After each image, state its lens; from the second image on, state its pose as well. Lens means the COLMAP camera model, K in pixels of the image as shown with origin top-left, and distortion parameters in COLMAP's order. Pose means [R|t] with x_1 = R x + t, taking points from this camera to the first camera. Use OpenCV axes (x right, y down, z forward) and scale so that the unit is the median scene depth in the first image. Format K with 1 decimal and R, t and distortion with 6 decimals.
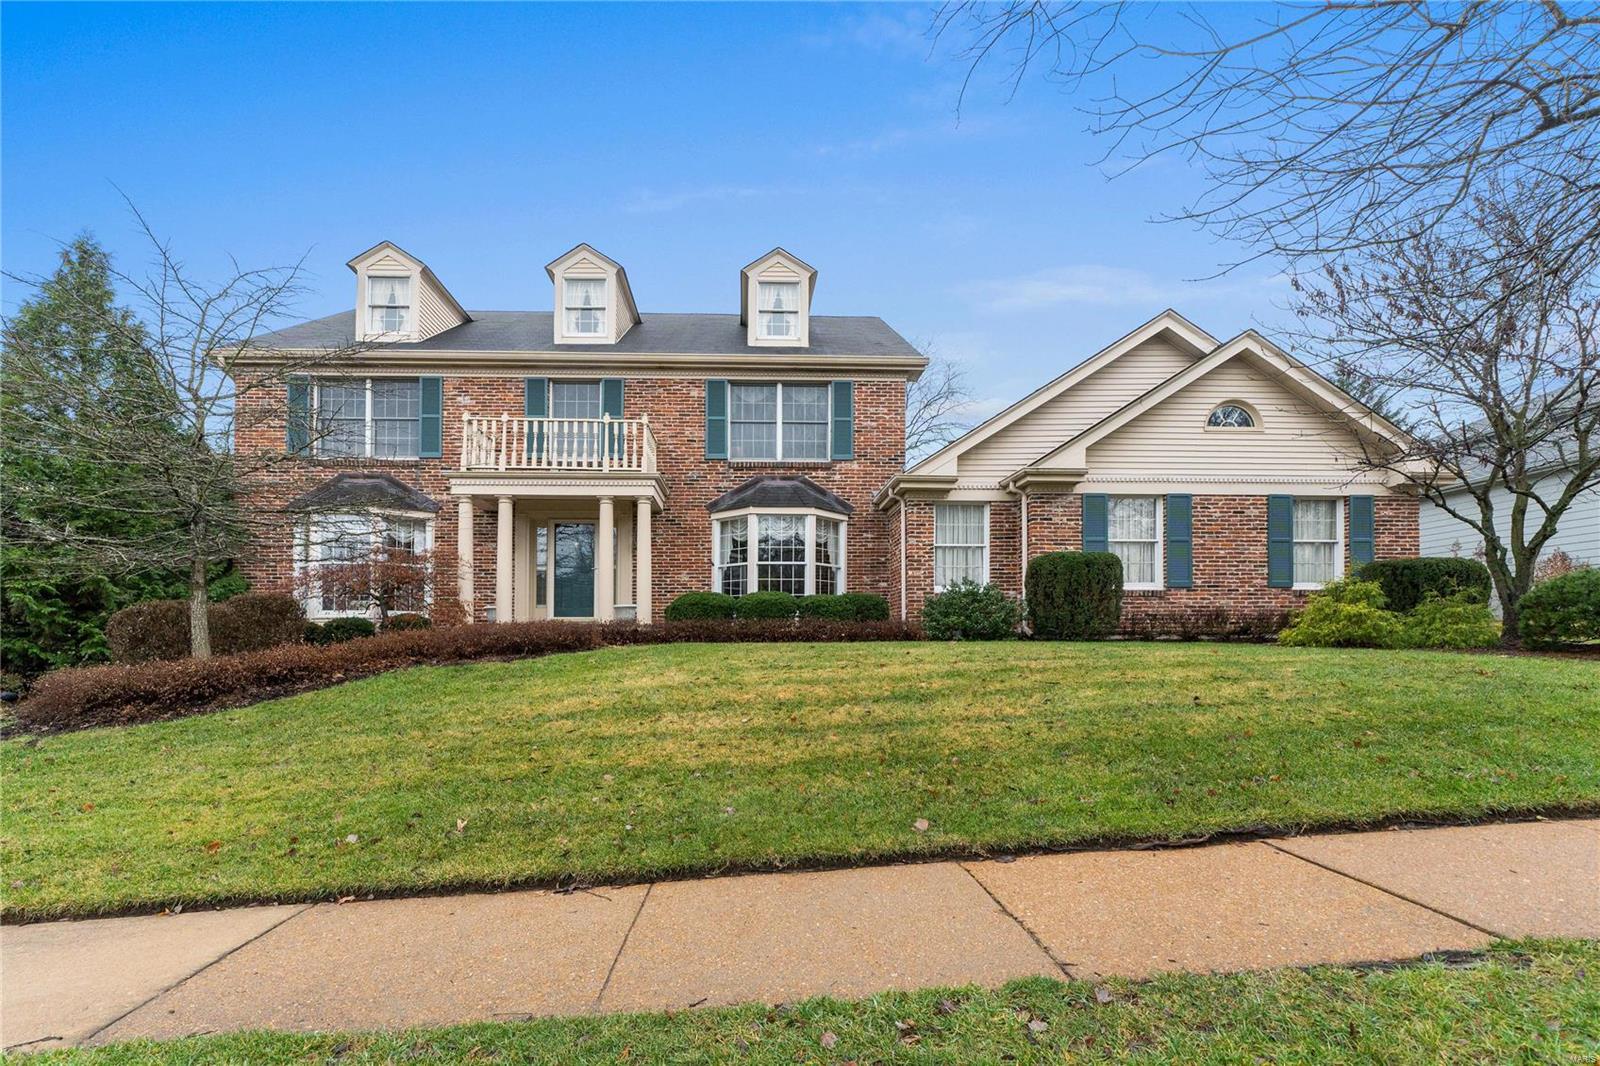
lens RADIAL K [[618.0, 0, 797.7], [0, 618.0, 589.8], [0, 0, 1]] dist [0.003092, 0.000089]
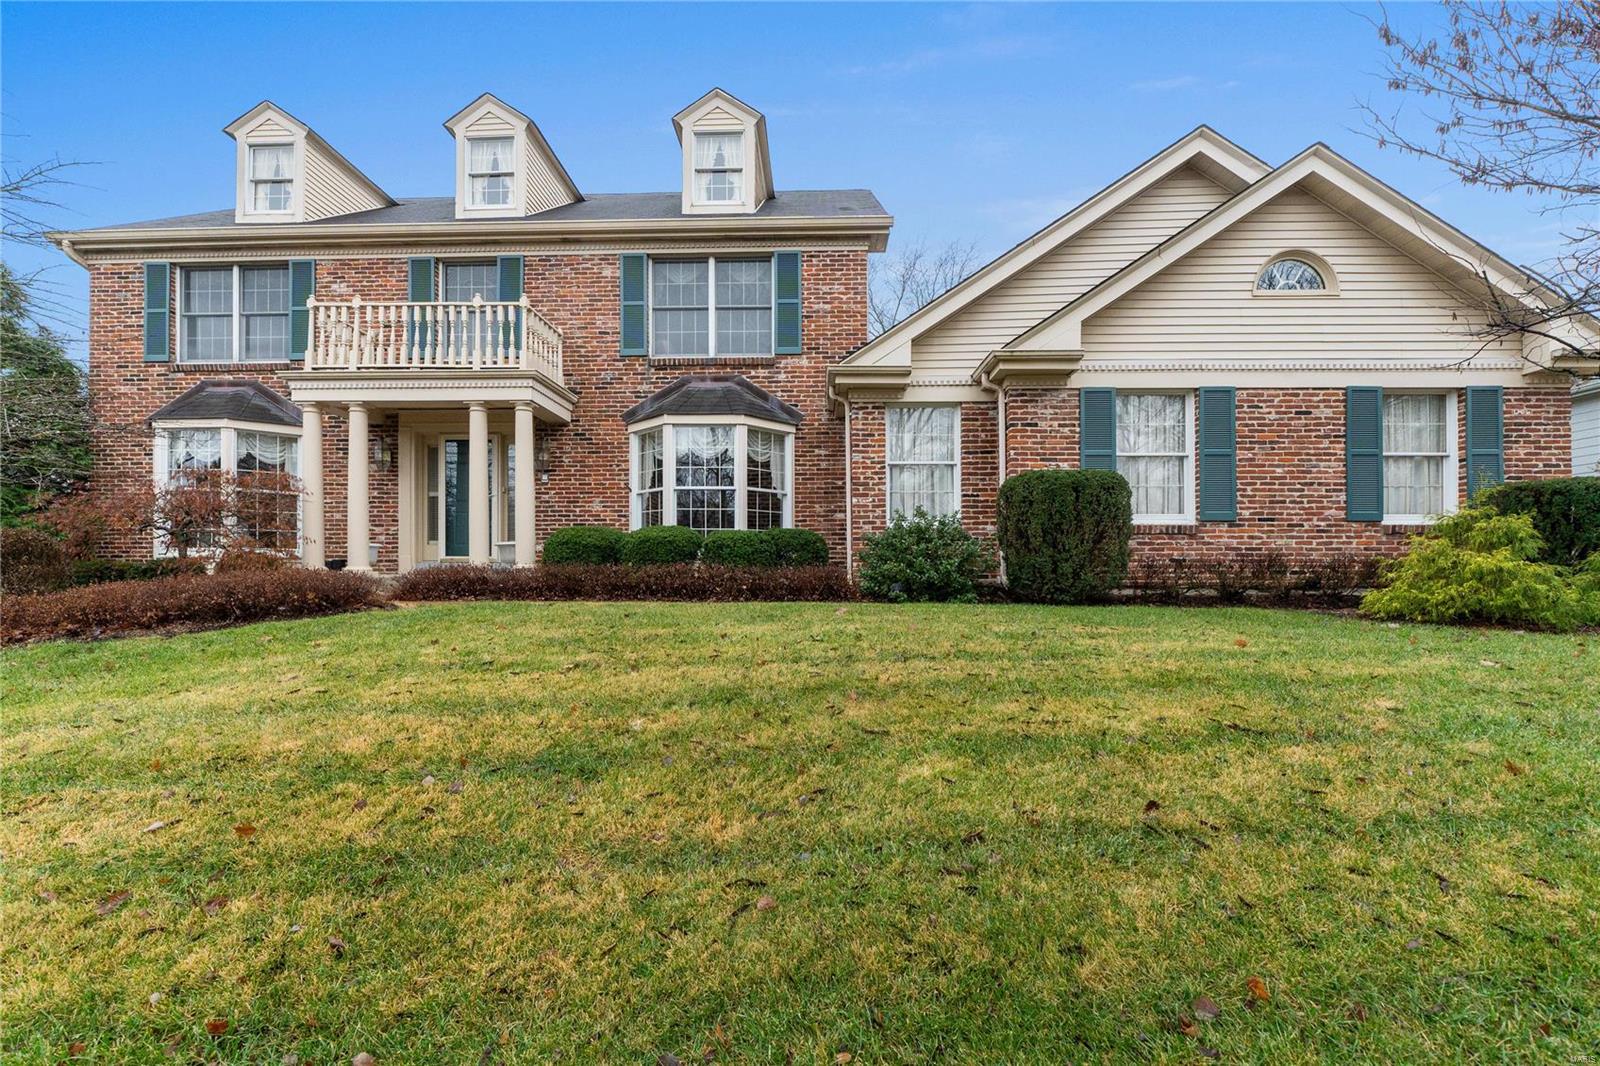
lens RADIAL K [[673.3, 0, 817.9], [0, 673.3, 516.9], [0, 0, 1]] dist [-0.000555, -0.000080]
pose [[0.999768, -0.000503, -0.021518, 0.134594], [0.000440, 0.999996, -0.002903, -0.004922], [0.021519, 0.002893, 0.999764, 0.170814]]
